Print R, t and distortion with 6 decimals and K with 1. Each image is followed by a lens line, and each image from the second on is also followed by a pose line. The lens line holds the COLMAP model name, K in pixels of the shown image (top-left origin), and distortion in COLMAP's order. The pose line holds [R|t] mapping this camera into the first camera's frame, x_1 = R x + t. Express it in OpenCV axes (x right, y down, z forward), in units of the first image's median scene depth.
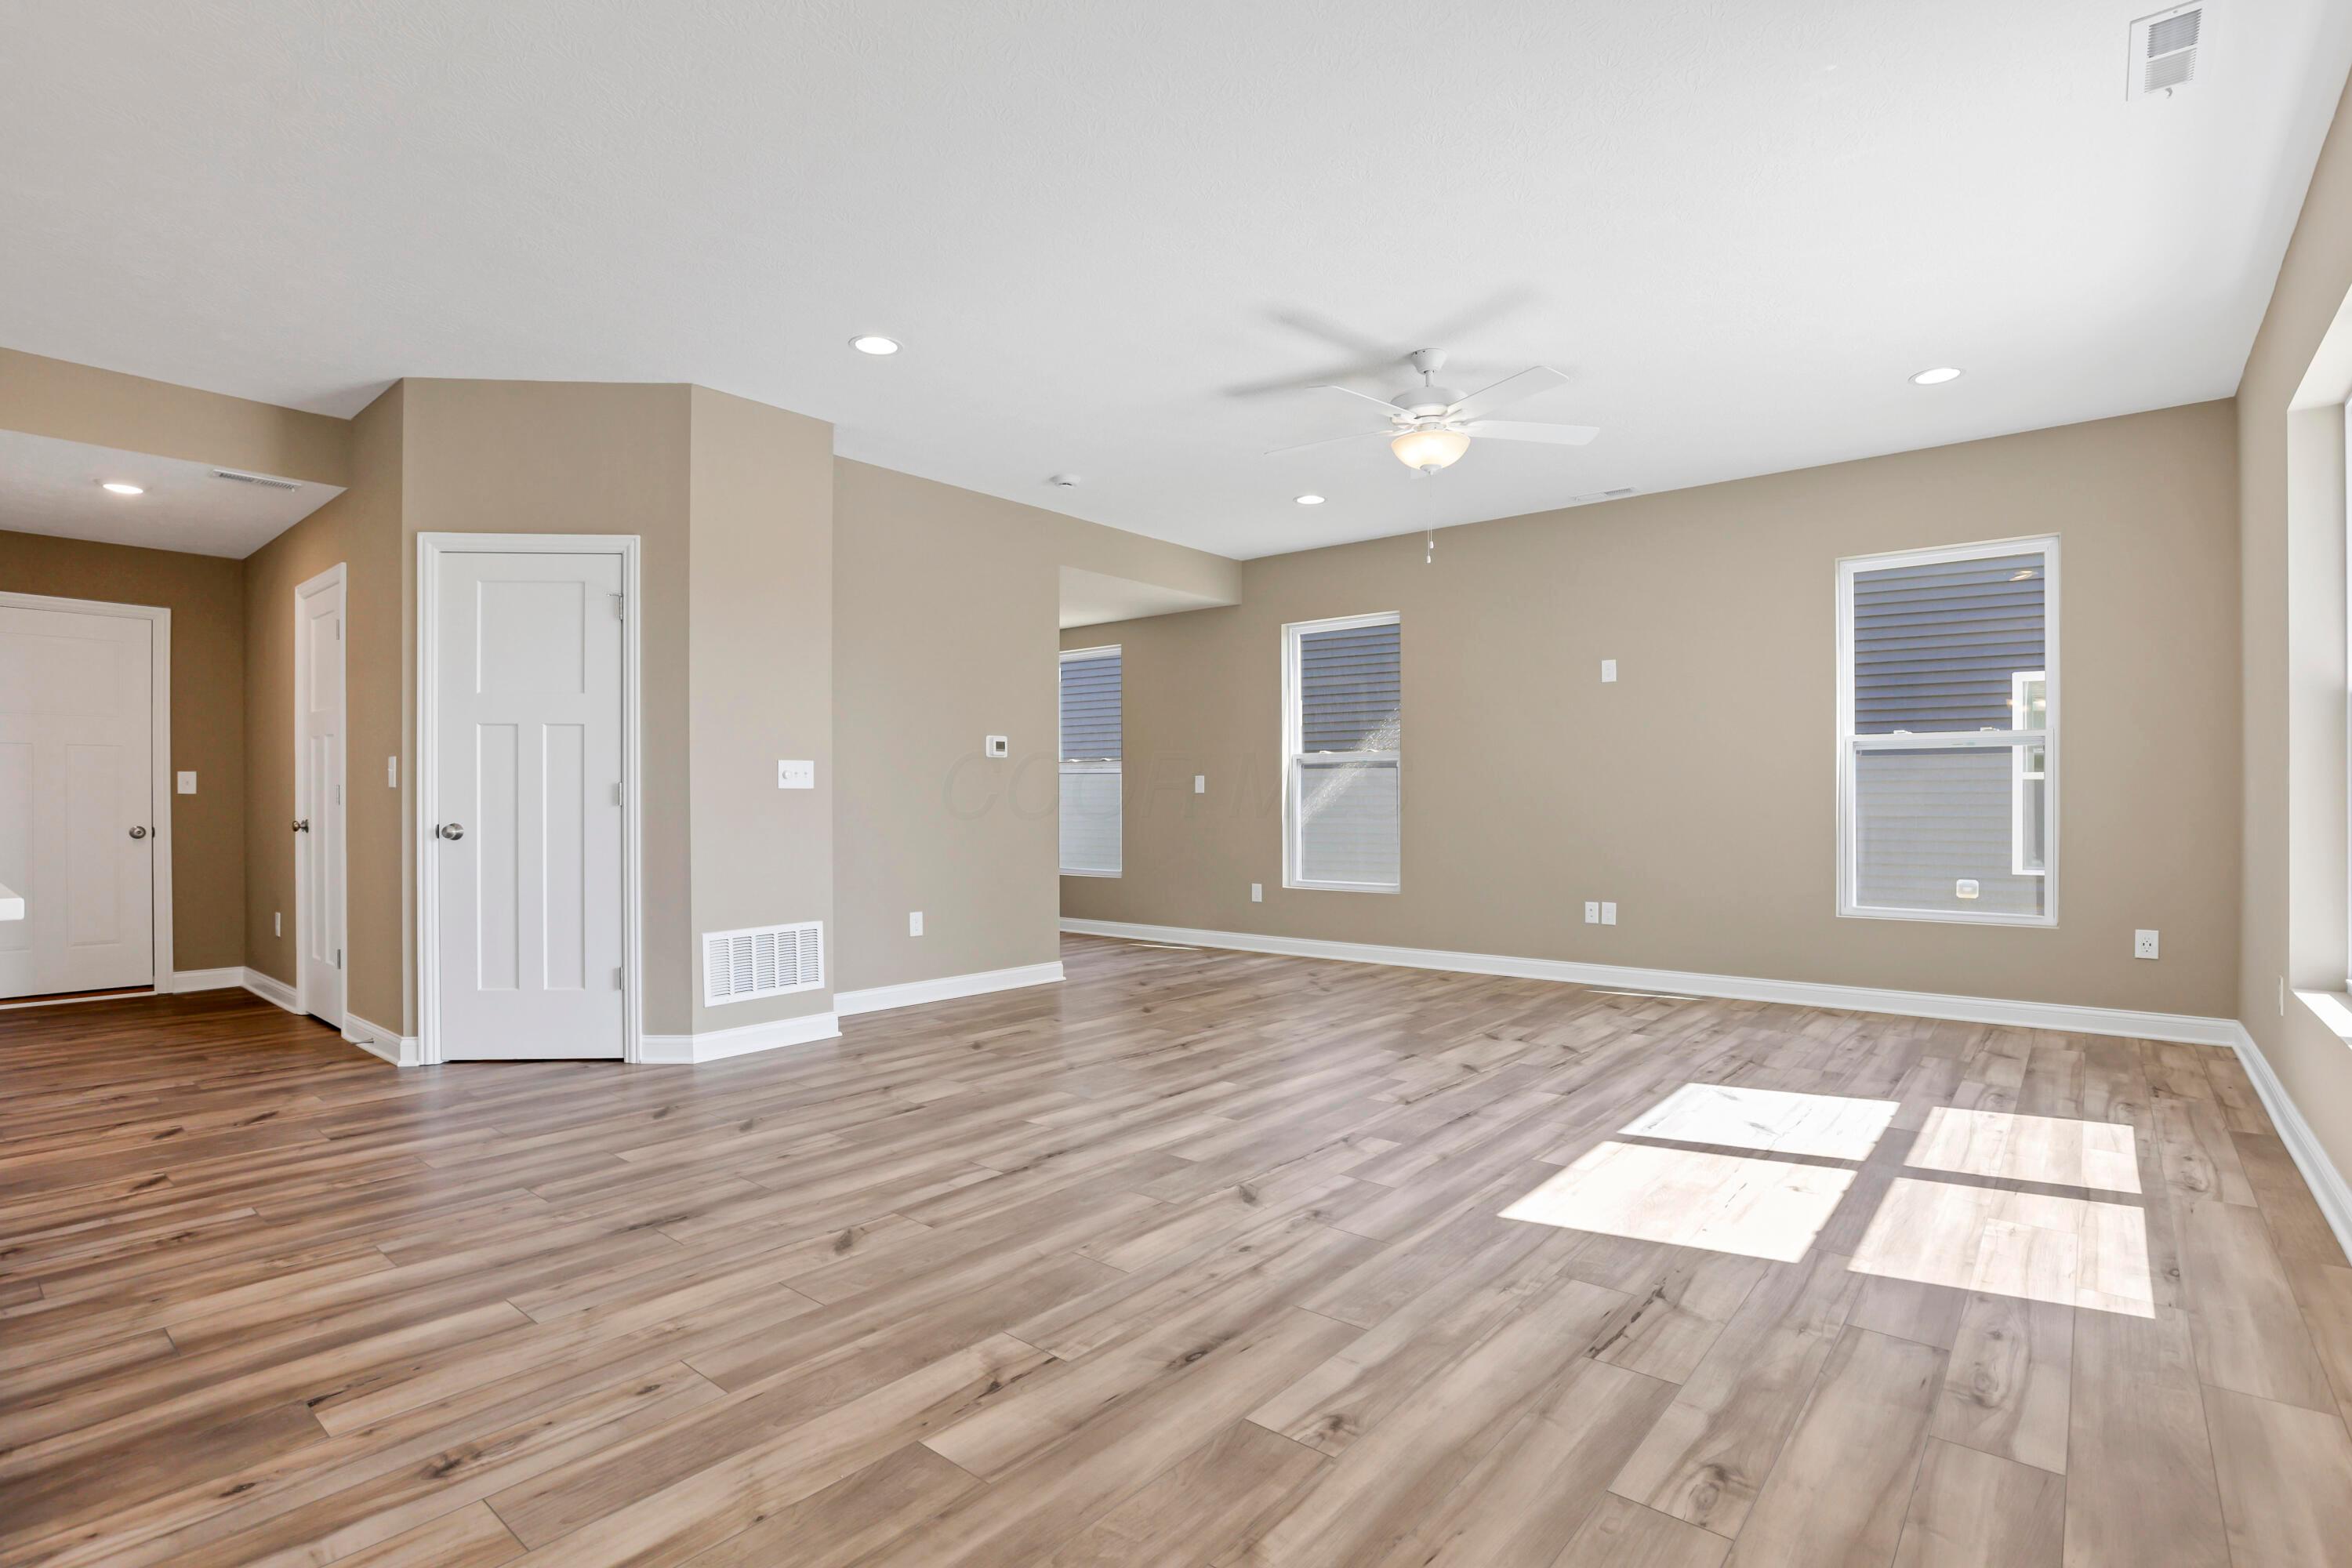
lens RADIAL K [[1117.5, 0, 1180.2], [0, 1117.5, 800.6], [0, 0, 1]] dist [-0.045161, 0.015633]
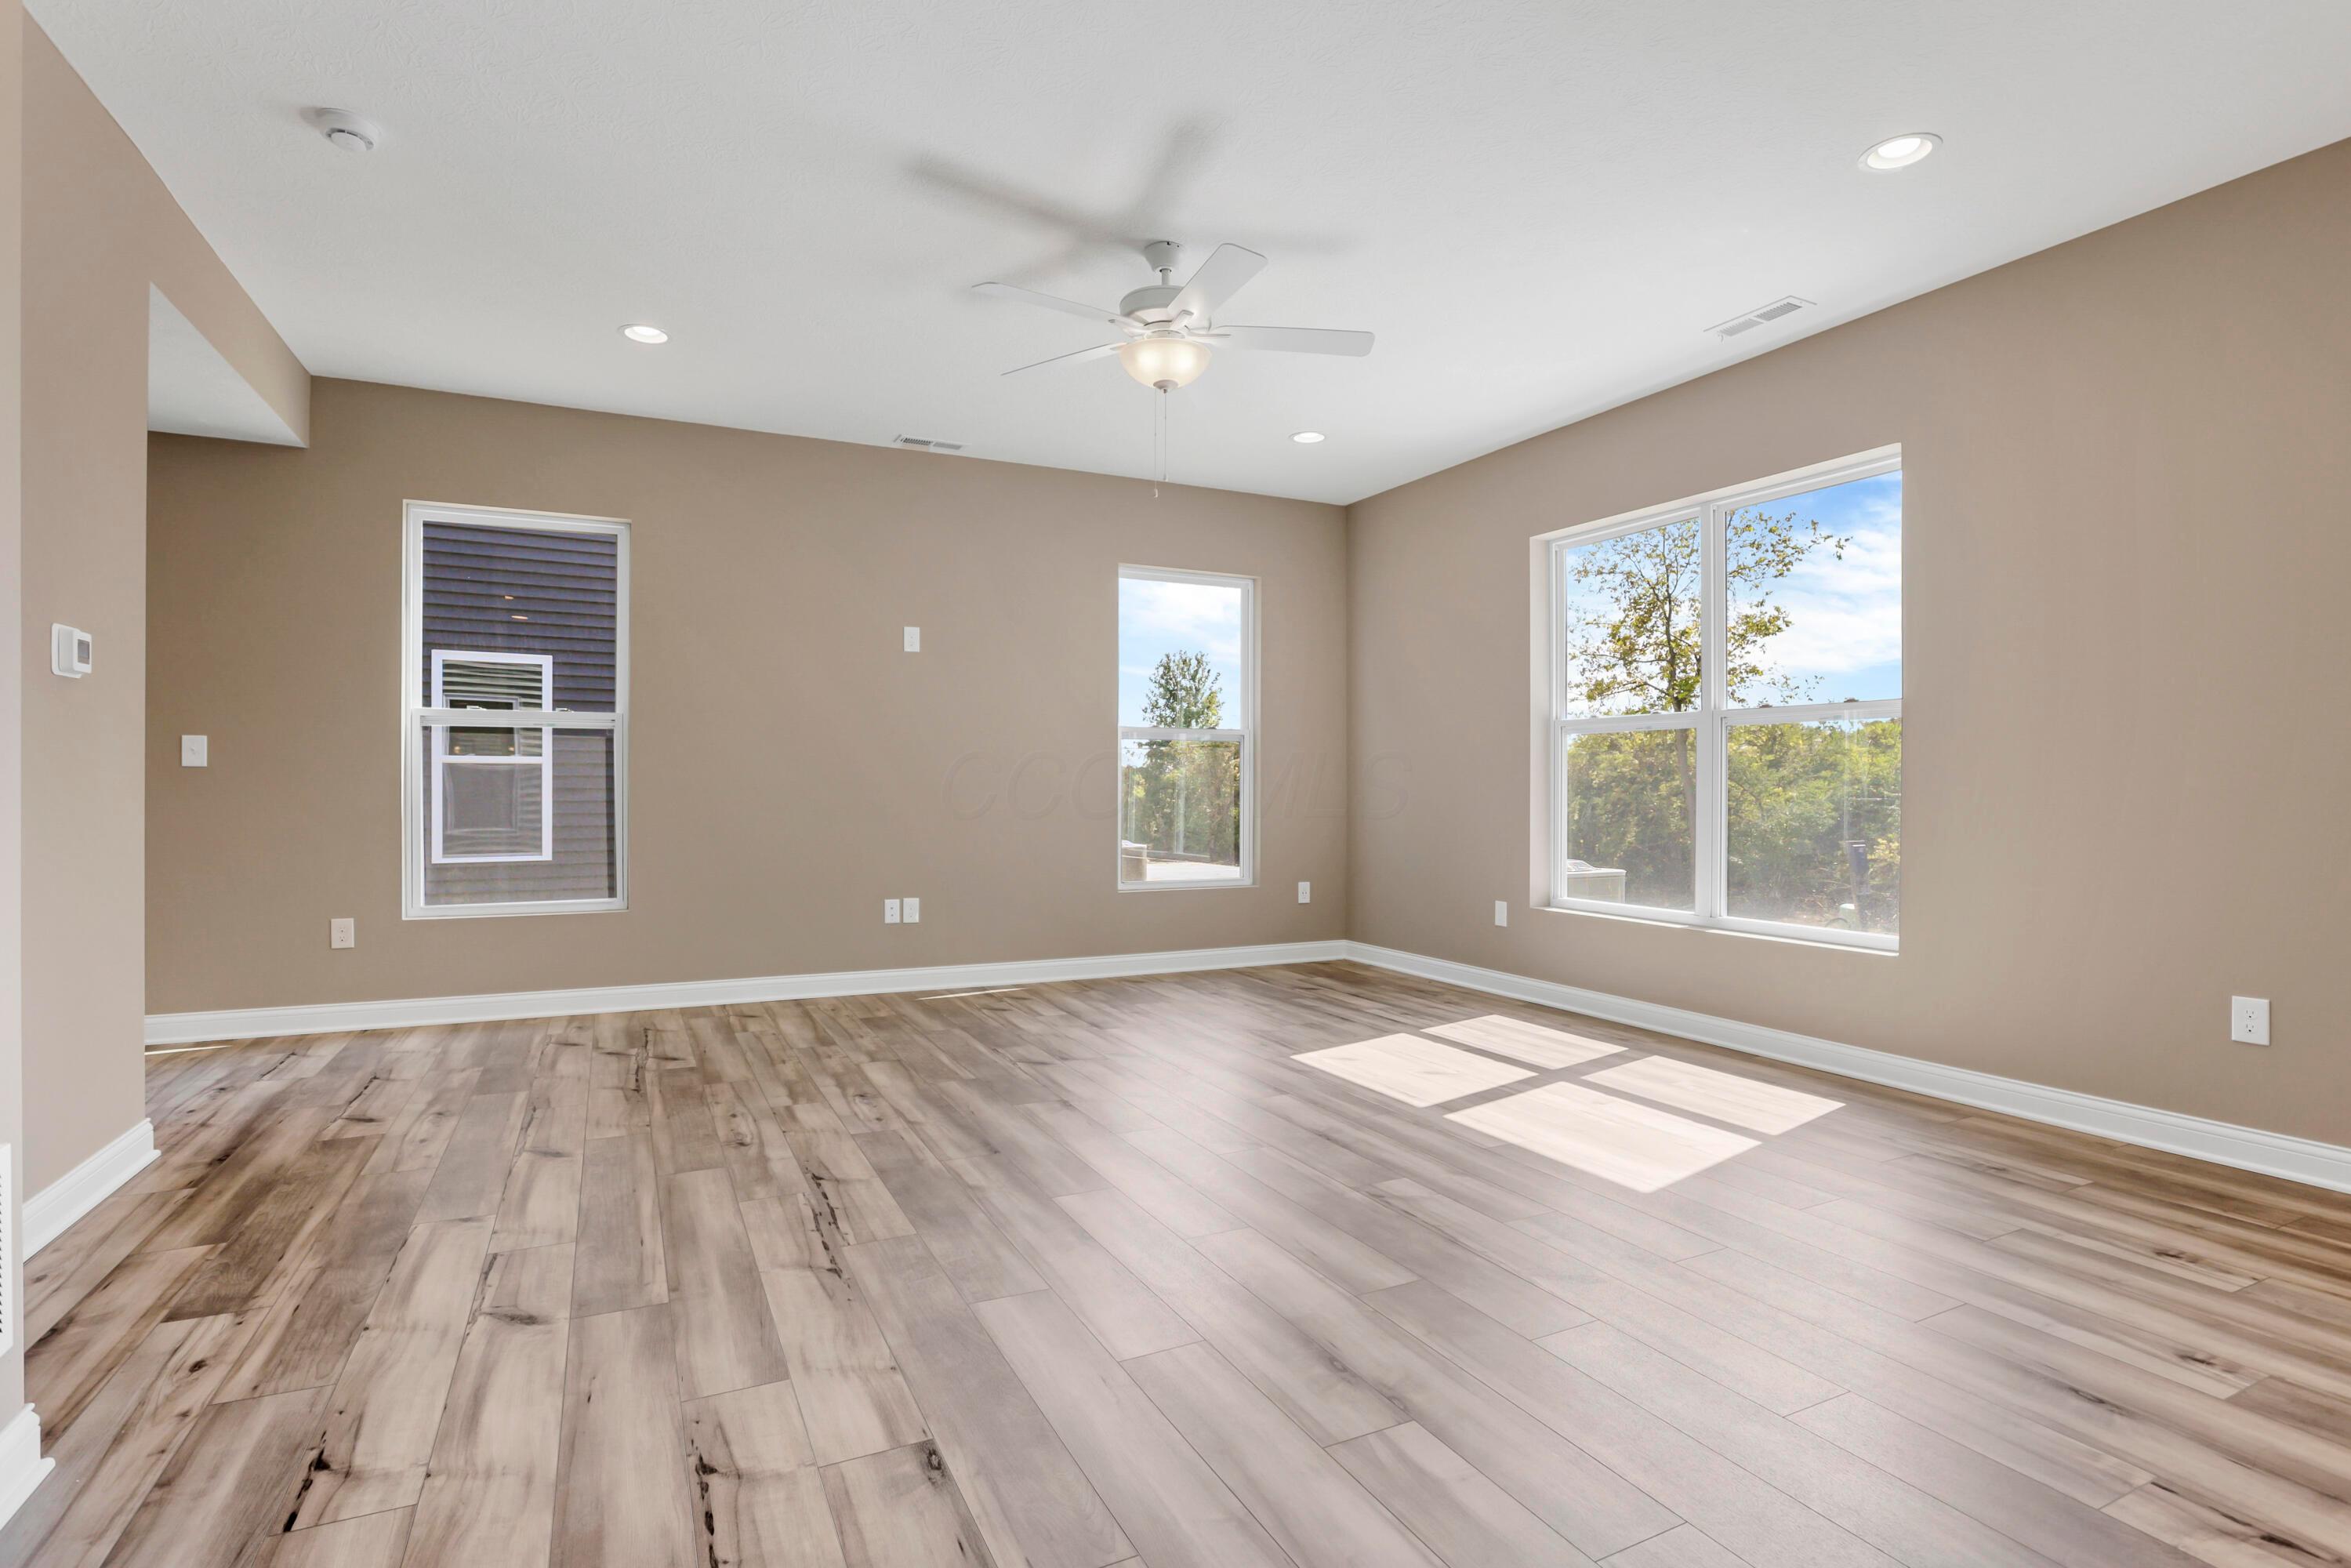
lens RADIAL K [[1148.7, 0, 1168.2], [0, 1148.7, 784.0], [0, 0, 1]] dist [-0.054715, 0.021865]
pose [[0.406484, 0.005090, 0.913644, -0.745889], [-0.004562, 0.999983, -0.003541, 0.004481], [-0.913647, -0.002728, 0.406500, 0.871945]]
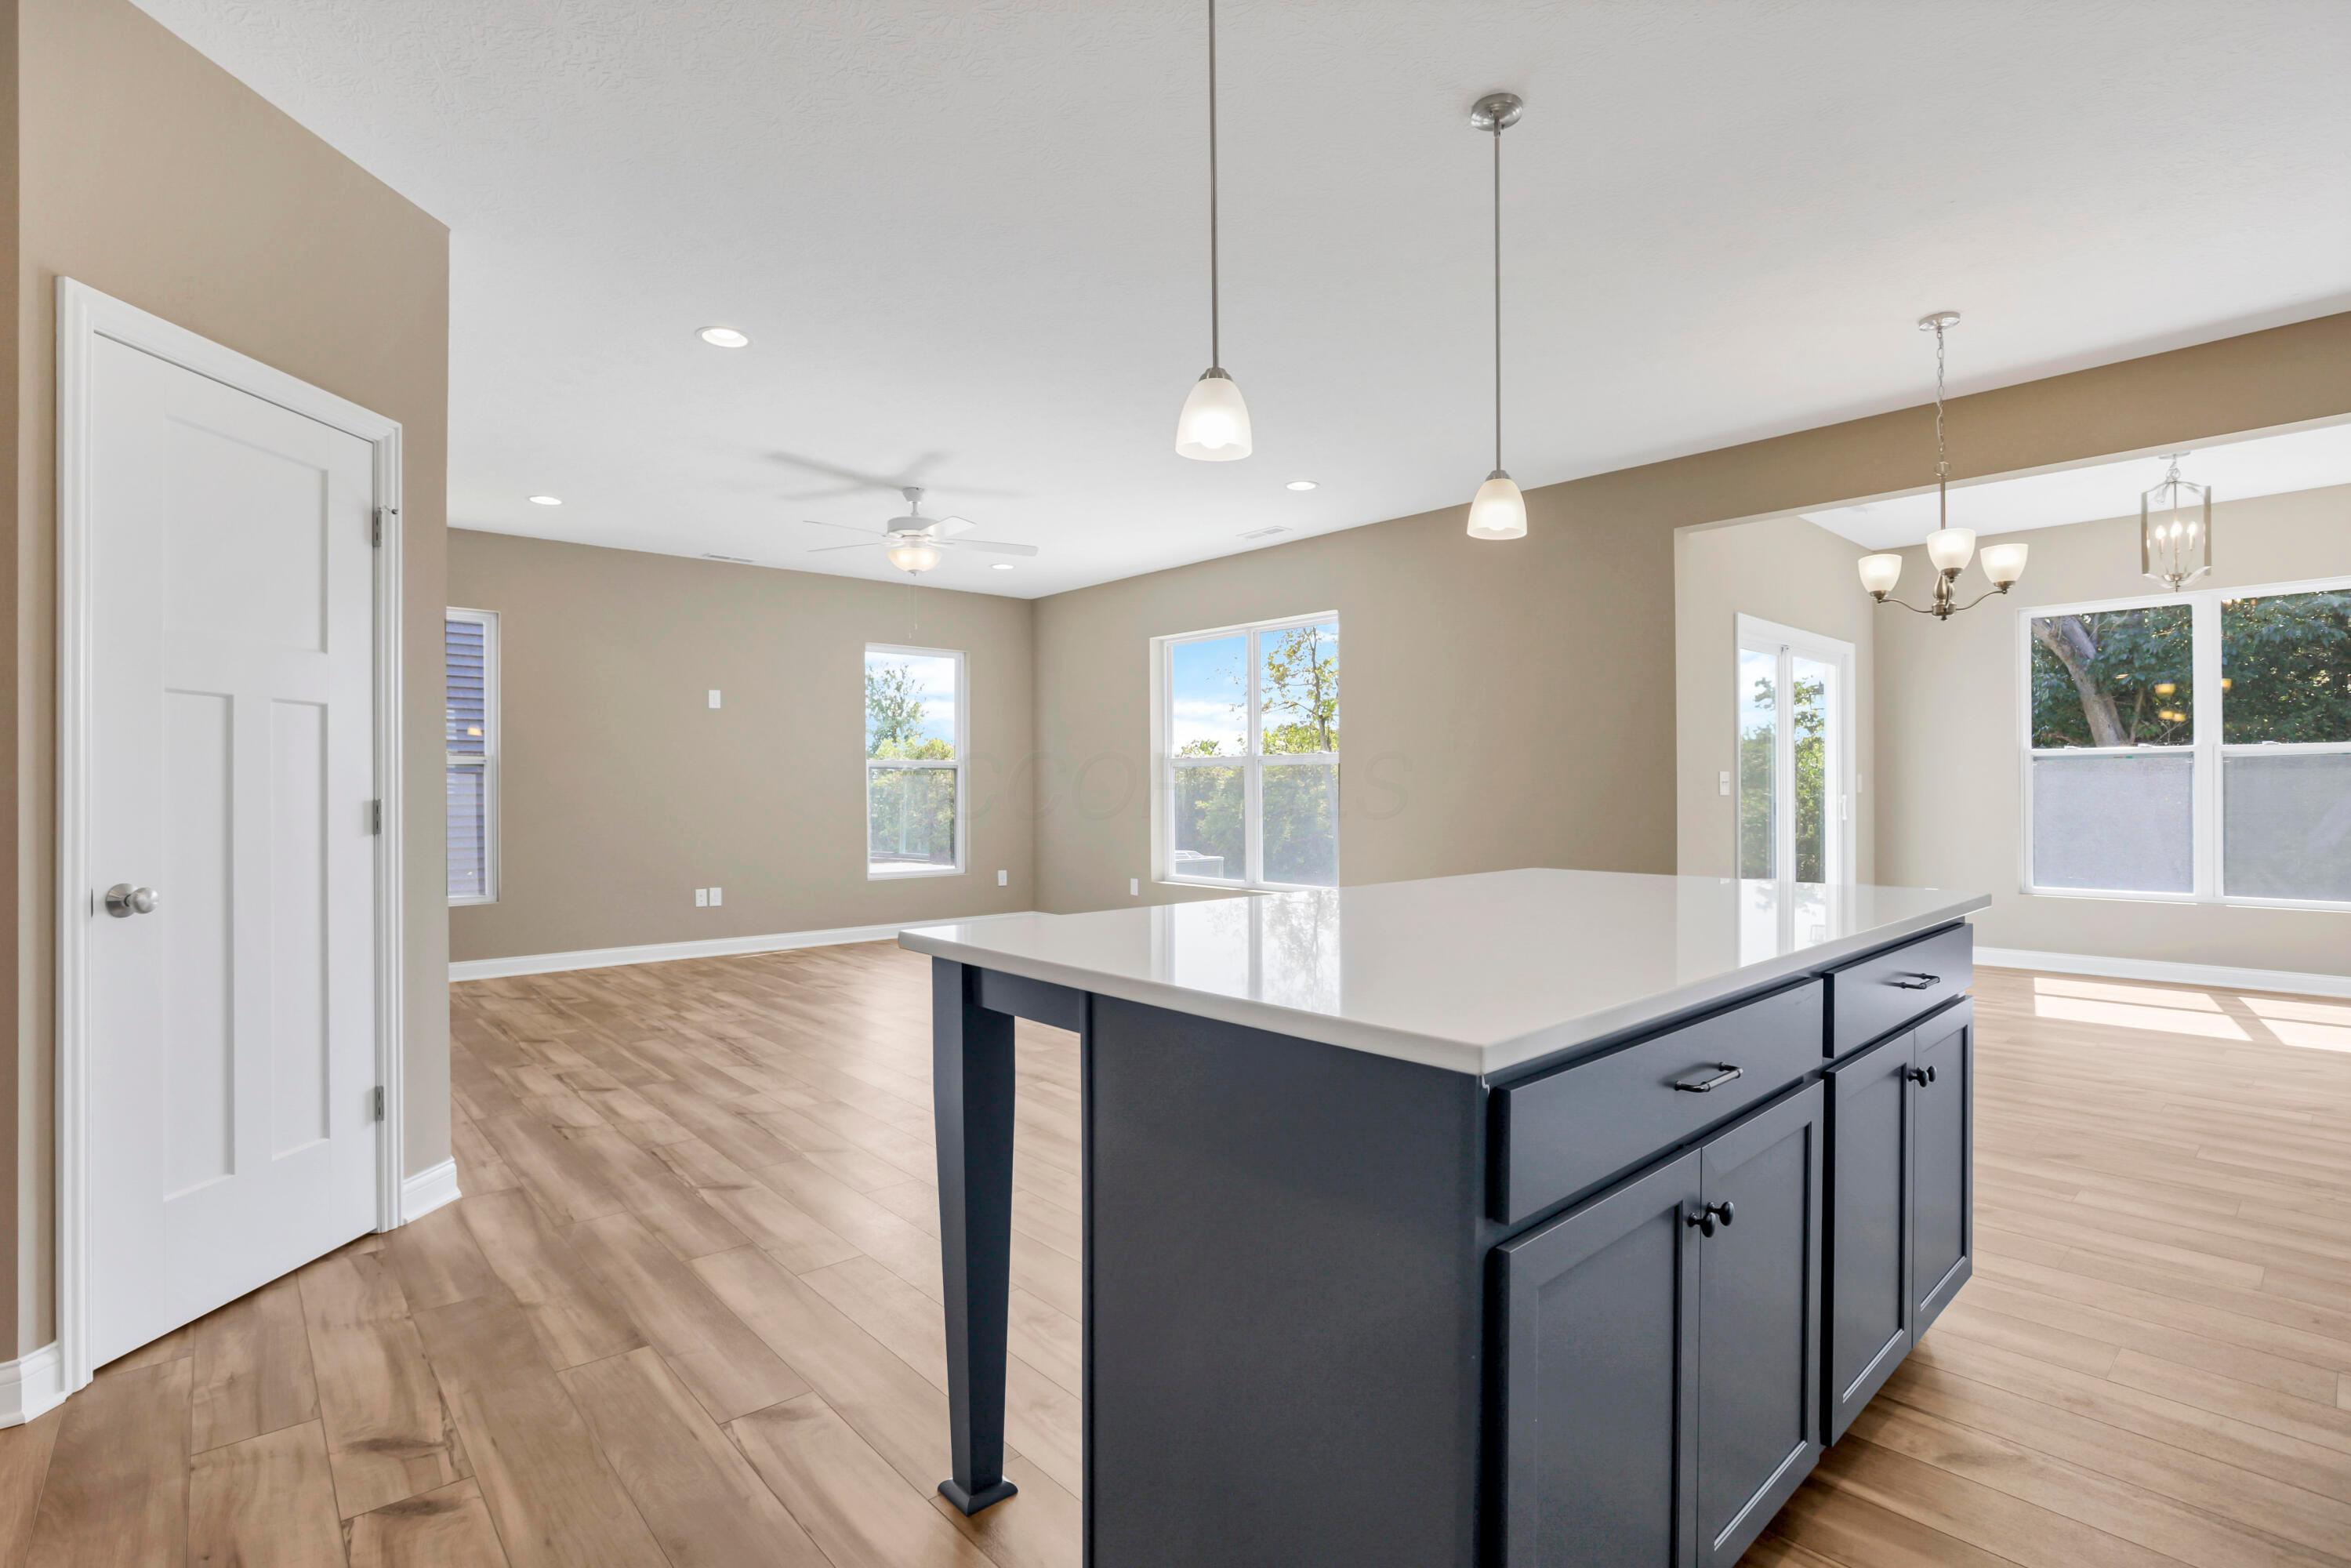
lens RADIAL K [[1109.7, 0, 1175.5], [0, 1109.7, 784.0], [0, 0, 1]] dist [-0.018485, 0.000378]
pose [[0.148989, 0.006121, 0.988820, -1.502592], [0.004213, 0.999968, -0.006825, -0.025971], [-0.988830, 0.005182, 0.148959, 0.623802]]
